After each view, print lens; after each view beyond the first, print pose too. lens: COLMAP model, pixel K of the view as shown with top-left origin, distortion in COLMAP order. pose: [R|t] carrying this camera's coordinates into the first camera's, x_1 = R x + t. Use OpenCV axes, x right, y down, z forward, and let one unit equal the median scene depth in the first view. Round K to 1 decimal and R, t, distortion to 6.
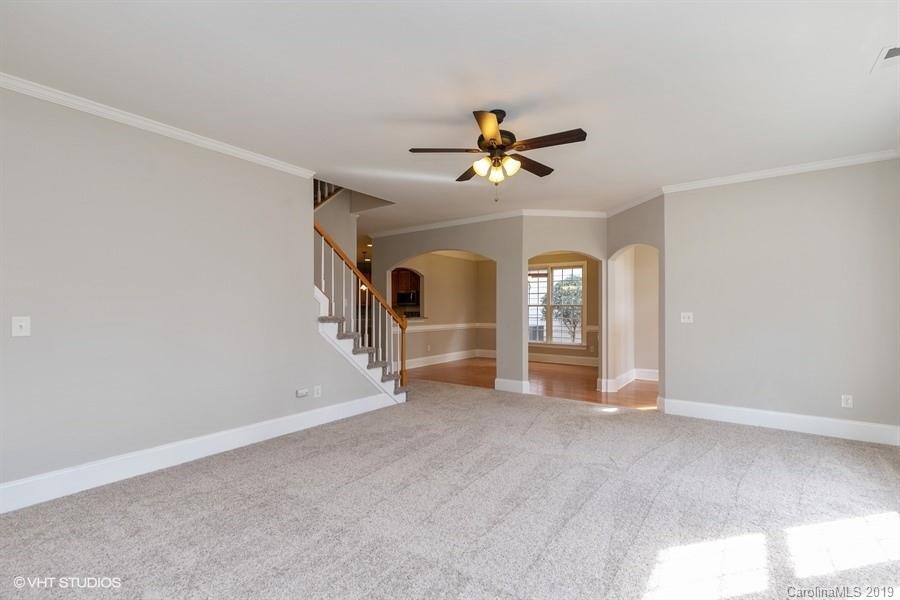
lens RADIAL K [[405.3, 0, 449.8], [0, 405.3, 304.4], [0, 0, 1]] dist [0.000701, 0.000027]
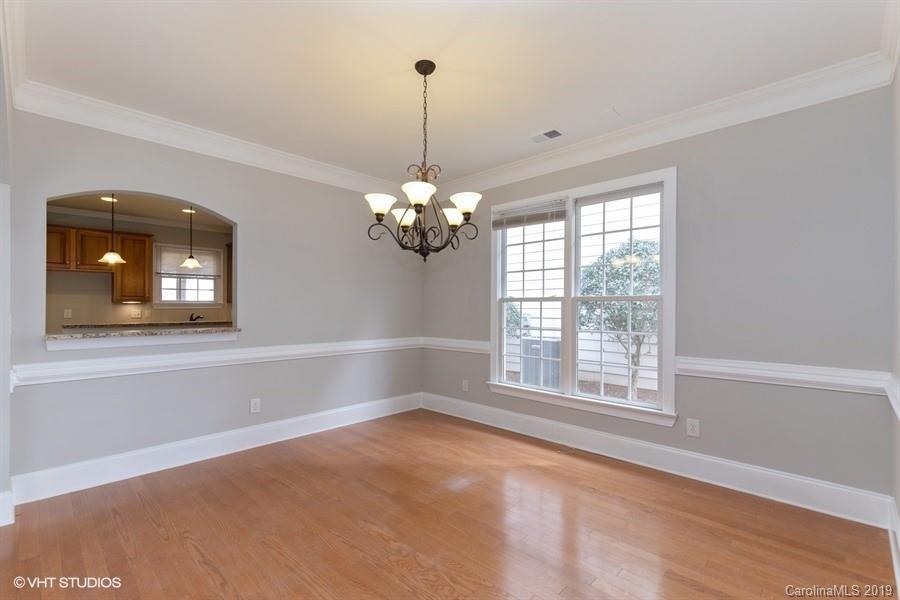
lens RADIAL K [[405.3, 0, 449.8], [0, 405.3, 304.4], [0, 0, 1]] dist [0.000701, 0.000027]
pose [[0.990604, 0.000244, -0.136758, 0.183276], [0.000922, 0.999964, 0.008462, 0.005088], [0.136755, -0.008509, 0.990568, 0.594403]]
